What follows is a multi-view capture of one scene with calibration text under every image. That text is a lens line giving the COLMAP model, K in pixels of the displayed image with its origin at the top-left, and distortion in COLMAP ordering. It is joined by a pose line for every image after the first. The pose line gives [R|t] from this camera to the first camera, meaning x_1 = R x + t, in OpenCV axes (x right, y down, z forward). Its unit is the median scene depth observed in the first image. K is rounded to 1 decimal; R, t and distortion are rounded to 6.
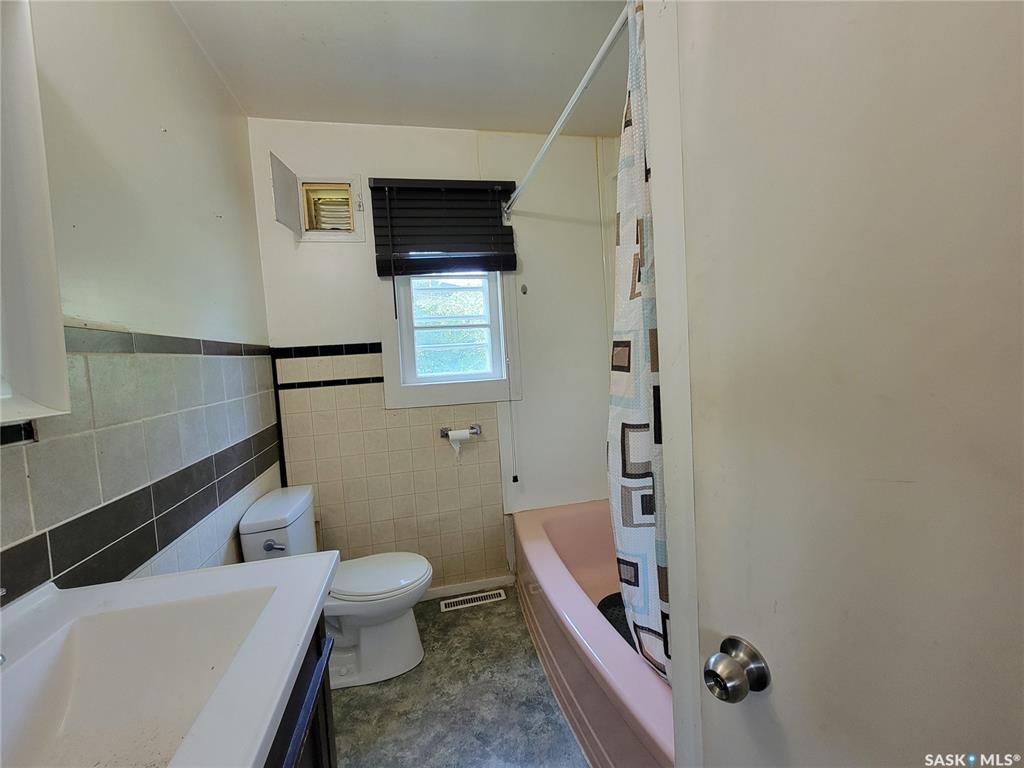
lens RADIAL K [[421.4, 0, 512.0], [0, 421.4, 384.0], [0, 0, 1]] dist [-0.002087, -0.000148]
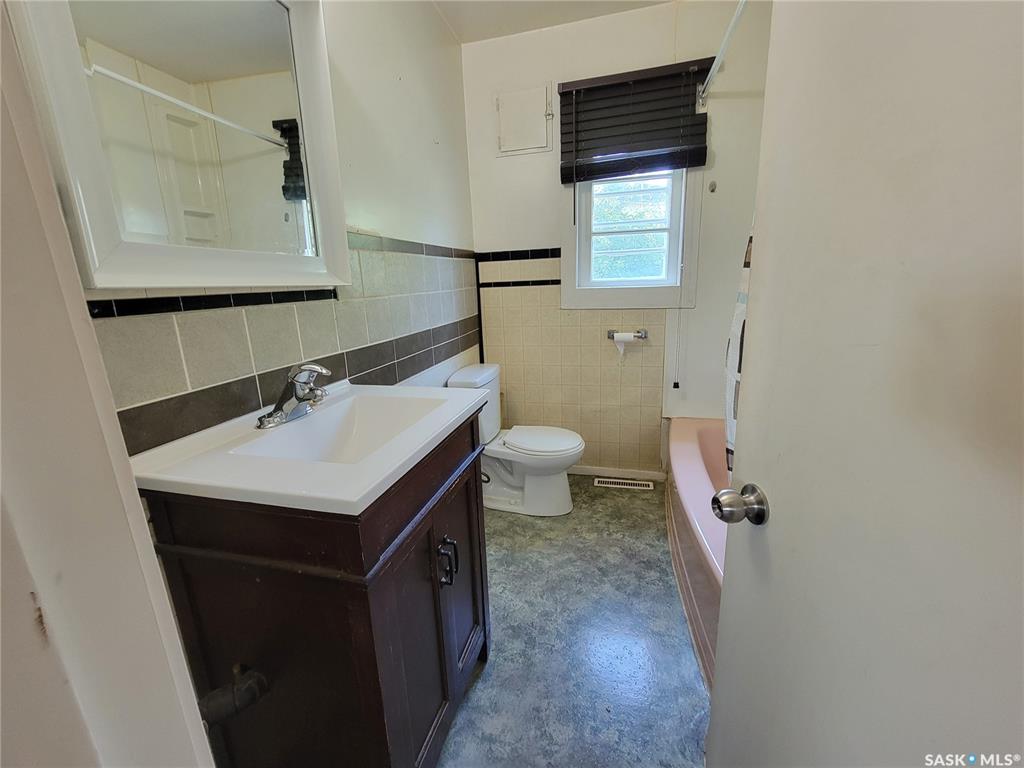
lens RADIAL K [[416.6, 0, 512.0], [0, 416.6, 384.0], [0, 0, 1]] dist [0.001213, 0.000135]
pose [[0.887399, 0.134014, -0.441093, 0.113126], [-0.042479, 0.976513, 0.211228, 0.026839], [0.459041, -0.168706, 0.872250, -0.084422]]
